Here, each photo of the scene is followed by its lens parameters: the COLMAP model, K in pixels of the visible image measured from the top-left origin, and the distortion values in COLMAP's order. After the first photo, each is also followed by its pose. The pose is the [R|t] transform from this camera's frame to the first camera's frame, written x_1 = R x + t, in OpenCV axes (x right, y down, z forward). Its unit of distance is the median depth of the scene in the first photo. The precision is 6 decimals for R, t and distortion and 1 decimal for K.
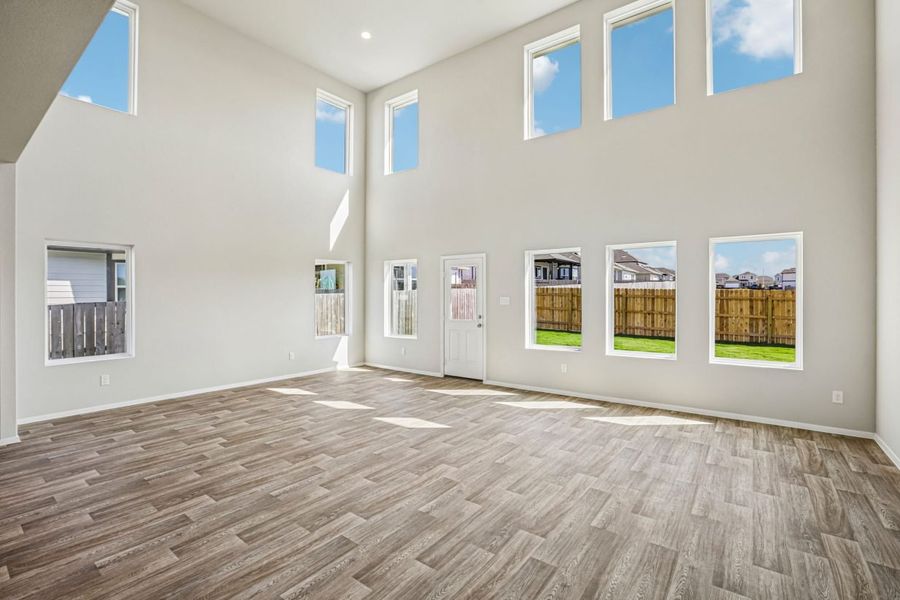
lens RADIAL K [[408.5, 0, 453.0], [0, 408.5, 285.6], [0, 0, 1]] dist [-0.013116, 0.002523]
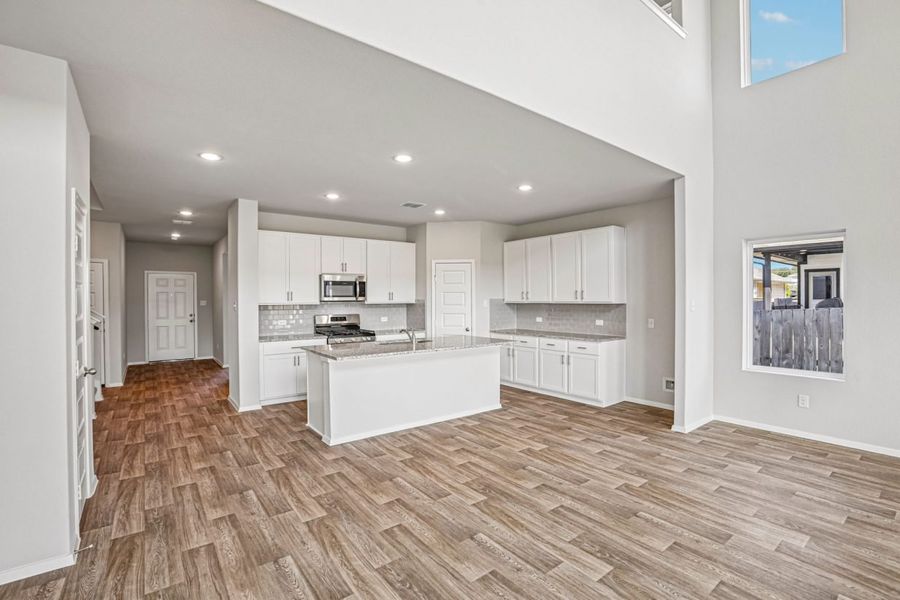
lens RADIAL K [[408.5, 0, 456.5], [0, 408.5, 298.2], [0, 0, 1]] dist [-0.013116, 0.002523]
pose [[-0.234934, -0.000877, -0.972011, 0.092295], [0.029761, 0.999524, -0.008095, 0.008881], [0.971556, -0.030830, -0.234796, 0.453633]]
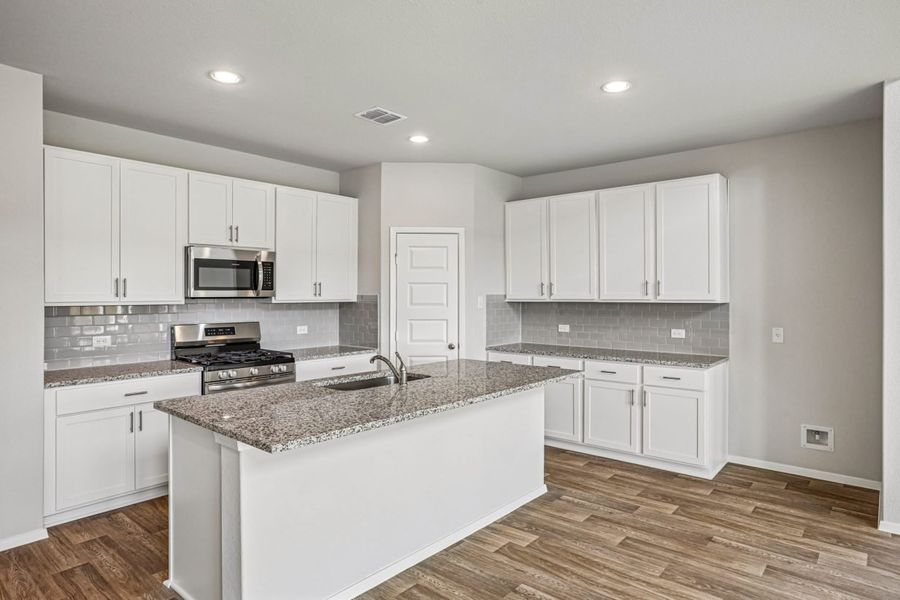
lens RADIAL K [[513.4, 0, 452.6], [0, 513.4, 293.1], [0, 0, 1]] dist [-0.002751, 0.013582]
pose [[-0.032854, -0.004377, -0.999451, -0.185498], [0.027320, 0.999613, -0.005276, 0.004444], [0.999087, -0.027479, -0.032721, 0.236180]]
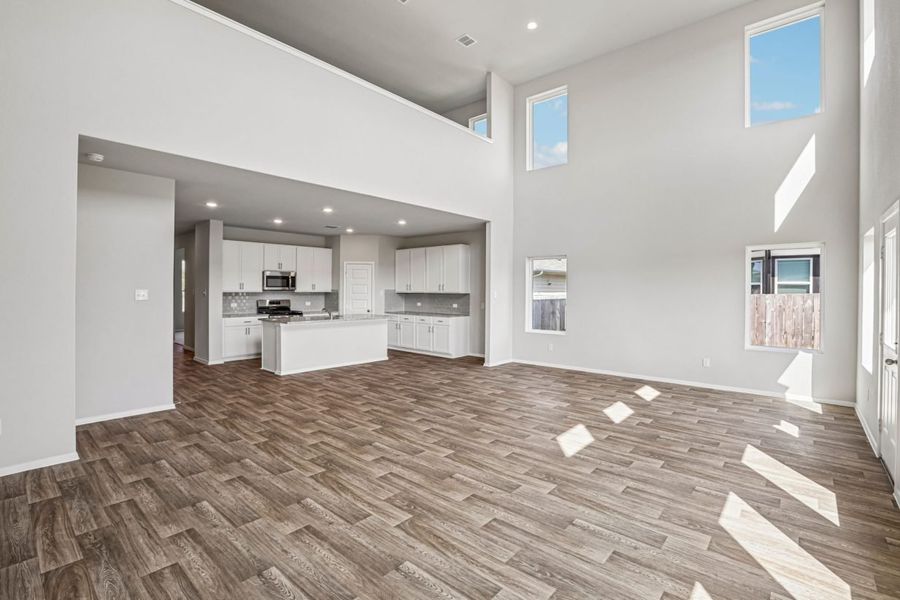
lens RADIAL K [[414.3, 0, 440.3], [0, 414.3, 278.2], [0, 0, 1]] dist [-0.002140, -0.002128]
pose [[-0.067670, -0.028154, -0.997310, 0.627951], [0.020234, 0.999357, -0.029585, 0.012474], [0.997503, -0.022181, -0.067057, 0.617028]]
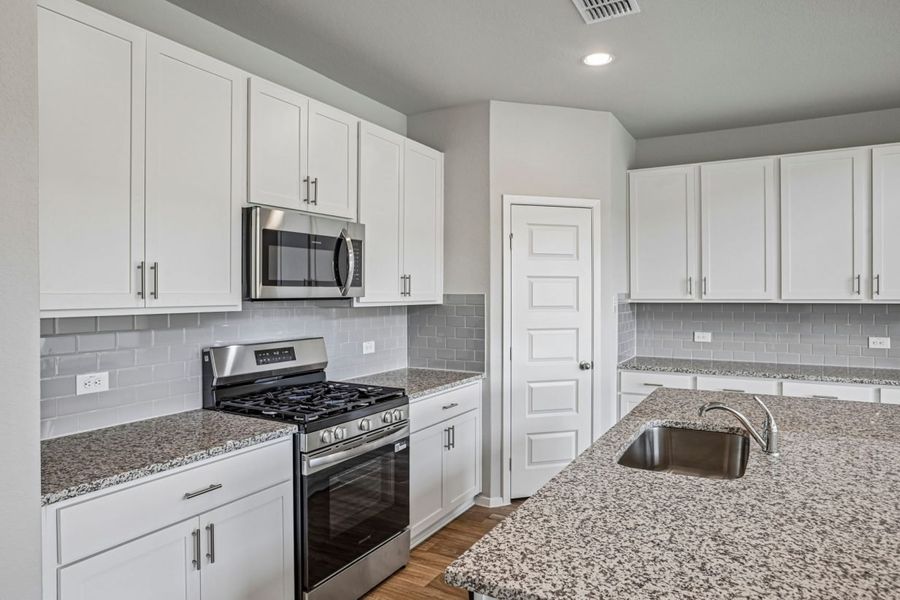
lens RADIAL K [[556.2, 0, 458.4], [0, 556.2, 290.9], [0, 0, 1]] dist [0.000259, -0.000107]
pose [[0.181428, -0.006030, -0.983386, -0.426972], [0.028408, 0.999596, -0.000888, -0.004309], [0.982994, -0.027775, 0.181526, -0.067342]]
